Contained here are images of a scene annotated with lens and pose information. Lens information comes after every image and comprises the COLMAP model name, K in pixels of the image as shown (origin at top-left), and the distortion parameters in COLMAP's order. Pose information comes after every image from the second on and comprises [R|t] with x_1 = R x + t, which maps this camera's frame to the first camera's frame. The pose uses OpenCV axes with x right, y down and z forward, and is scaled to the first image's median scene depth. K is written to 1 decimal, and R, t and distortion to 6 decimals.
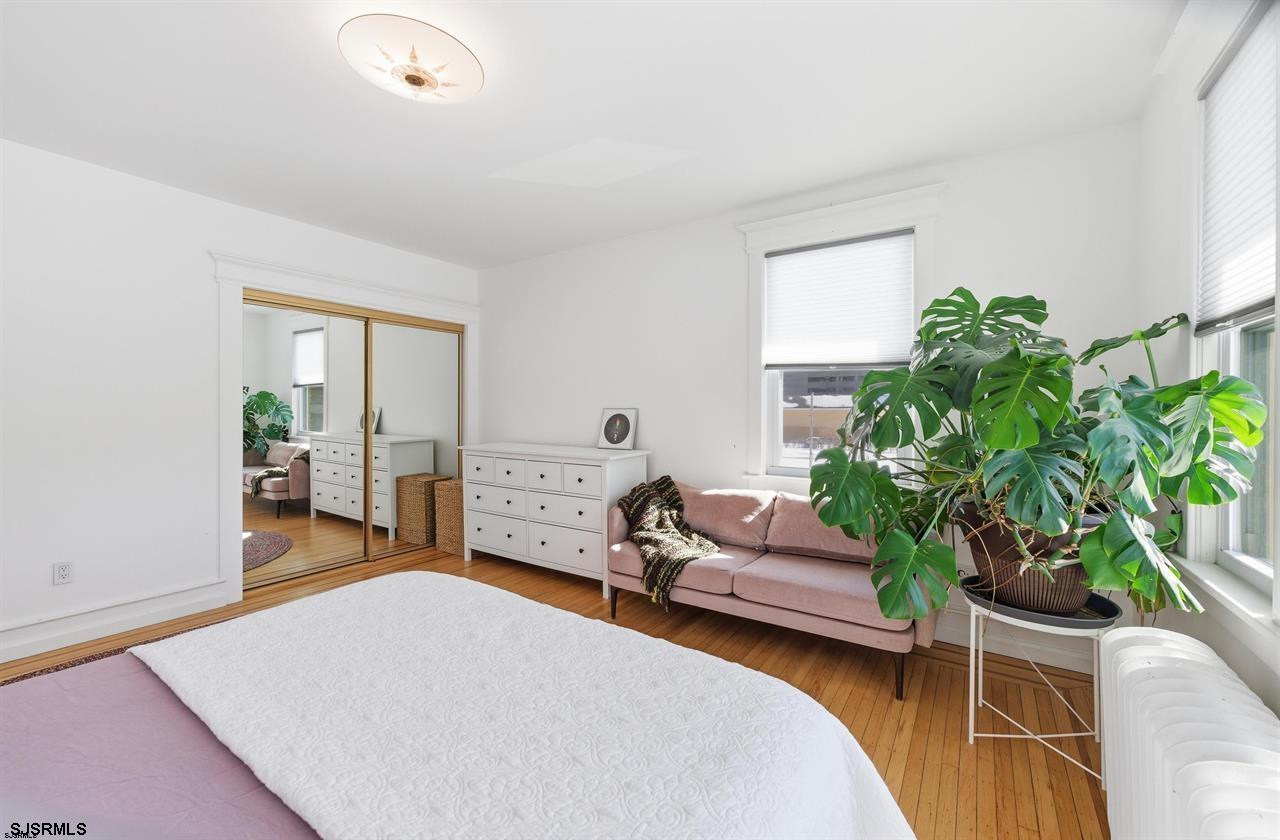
lens RADIAL K [[514.0, 0, 640.0], [0, 514.0, 420.0], [0, 0, 1]] dist [-0.035558, -0.000002]
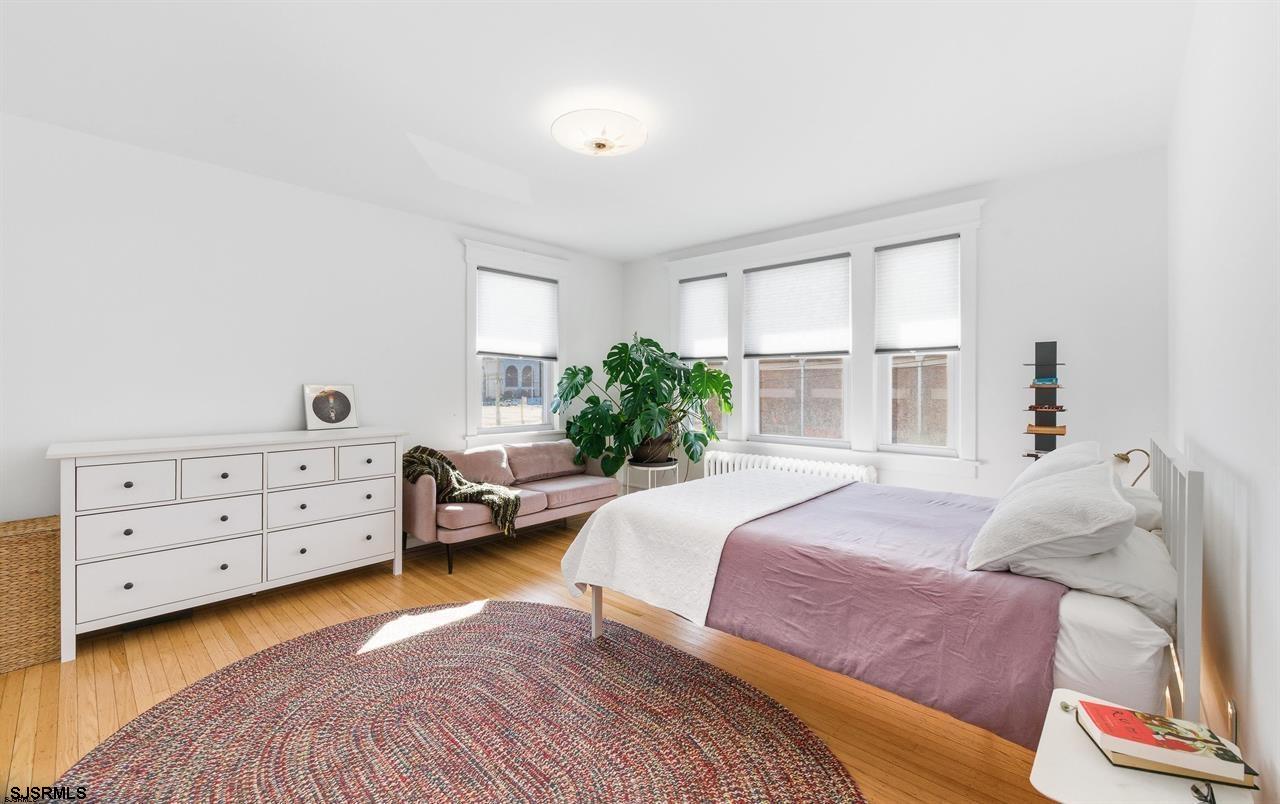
lens RADIAL K [[519.5, 0, 642.7], [0, 519.5, 381.2], [0, 0, 1]] dist [-0.001417, 0.000219]
pose [[0.149234, 0.003310, 0.988796, -1.092743], [0.015163, 0.999869, -0.005636, -0.017710], [-0.988686, 0.015834, 0.149164, 0.410495]]
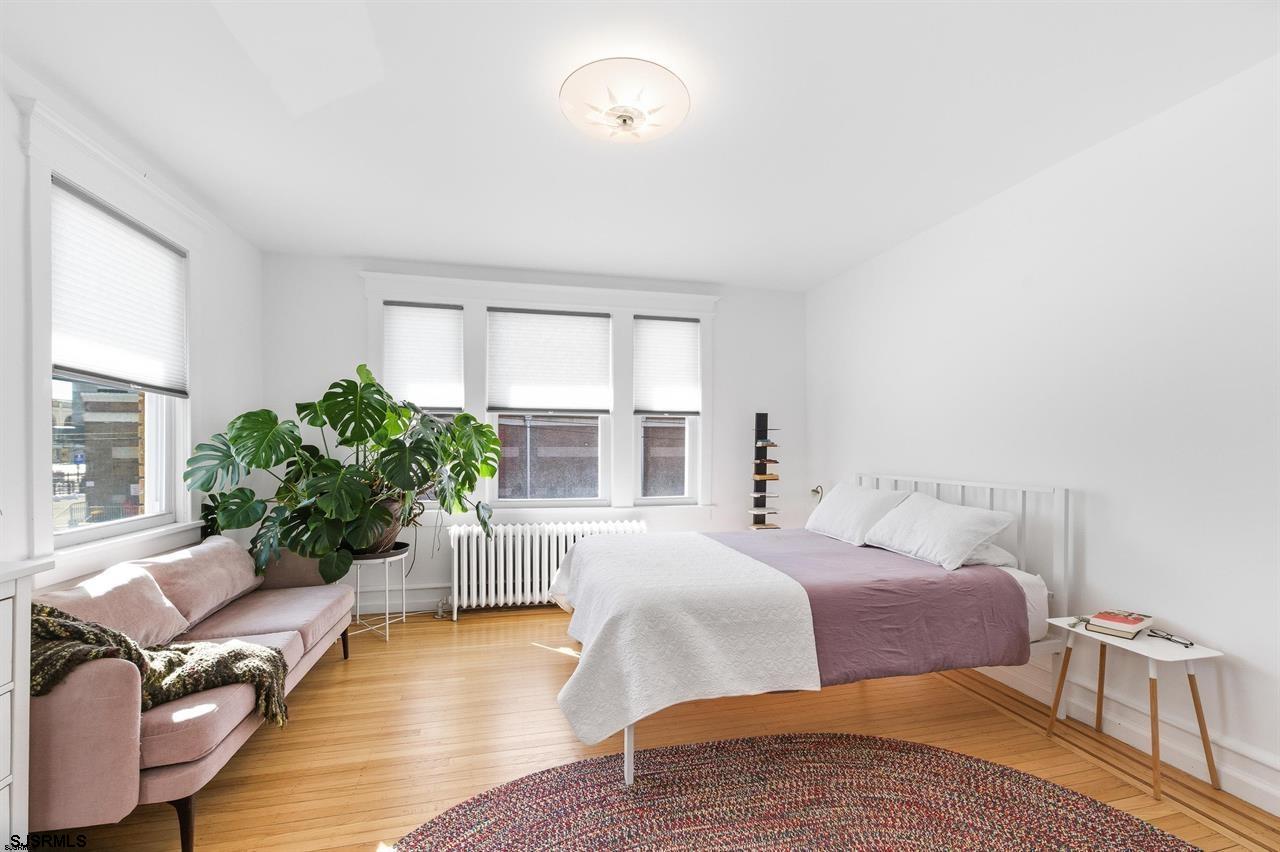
lens RADIAL K [[546.8, 0, 638.1], [0, 546.8, 442.6], [0, 0, 1]] dist [-0.036761, 0.037260]
pose [[-0.729598, -0.002117, 0.683873, -0.738826], [0.005325, 0.999947, 0.008776, -0.022546], [-0.683856, 0.010045, -0.729548, 1.057007]]
